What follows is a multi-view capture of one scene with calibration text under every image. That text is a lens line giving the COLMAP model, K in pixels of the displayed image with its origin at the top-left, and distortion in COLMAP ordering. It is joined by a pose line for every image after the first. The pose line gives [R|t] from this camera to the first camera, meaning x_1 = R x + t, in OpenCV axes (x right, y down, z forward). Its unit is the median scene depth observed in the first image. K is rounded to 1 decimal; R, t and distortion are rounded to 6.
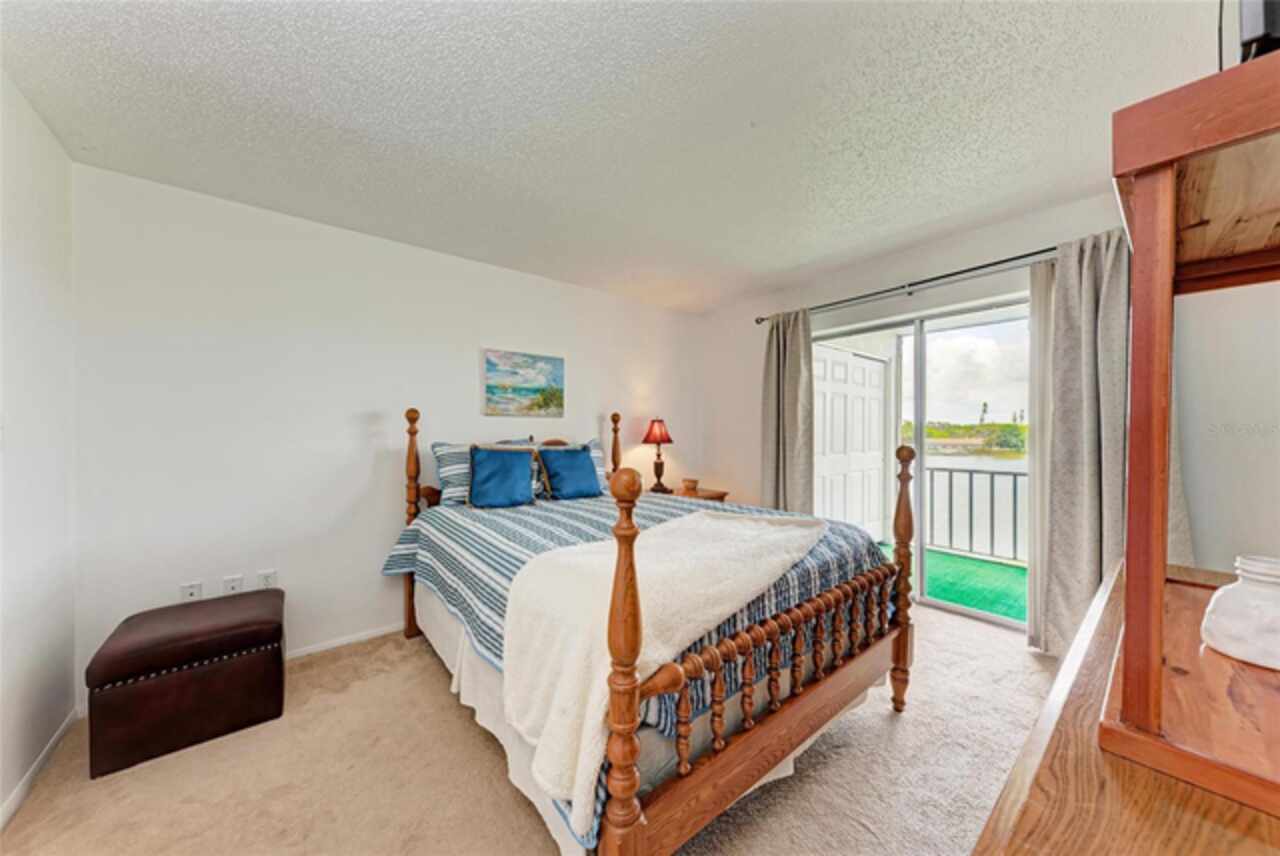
lens RADIAL K [[435.1, 0, 632.7], [0, 435.1, 430.3], [0, 0, 1]] dist [-0.000070, -0.000002]
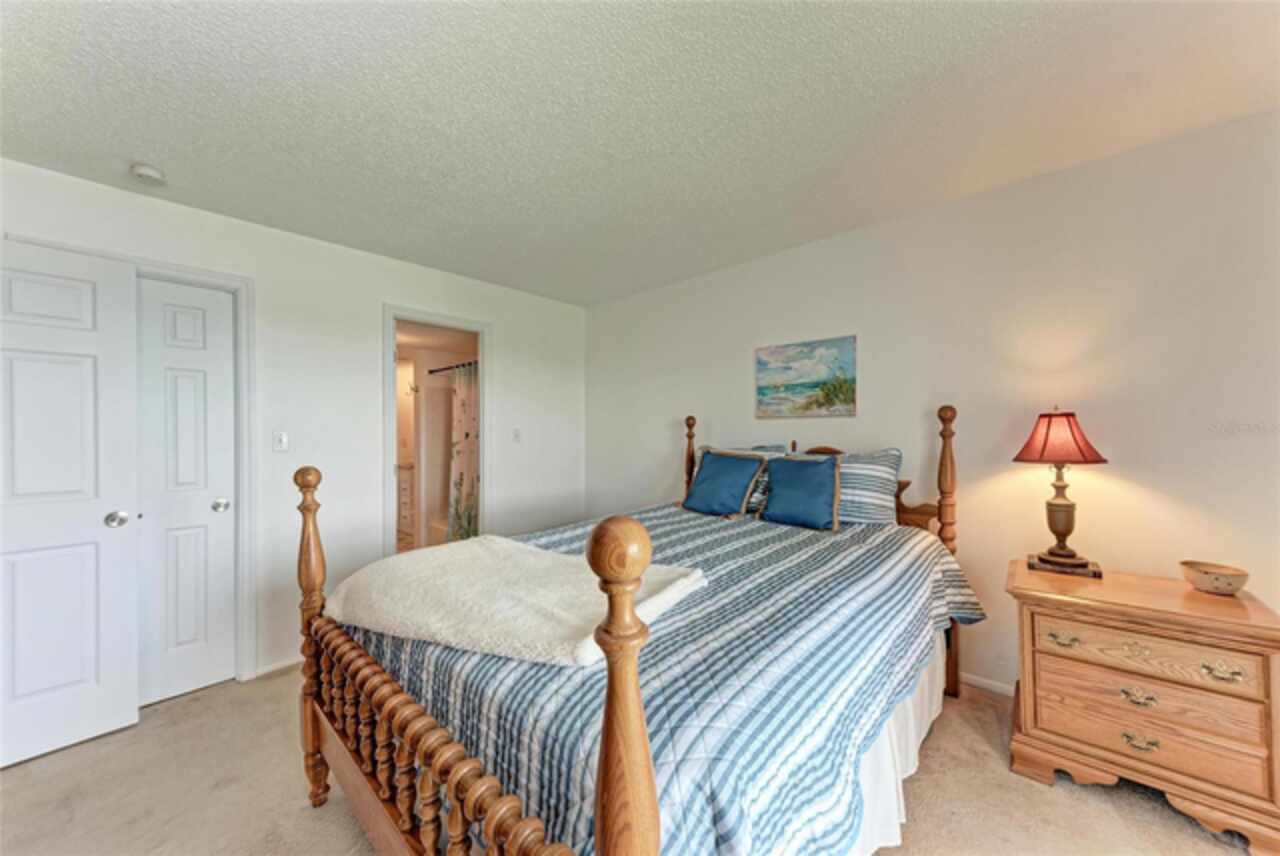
lens RADIAL K [[435.1, 0, 632.7], [0, 435.1, 430.3], [0, 0, 1]] dist [-0.000070, -0.000002]
pose [[0.135436, -0.000204, -0.990786, 0.536275], [0.003056, 0.999995, 0.000211, -0.009052], [0.990781, -0.003057, 0.135436, 0.567268]]
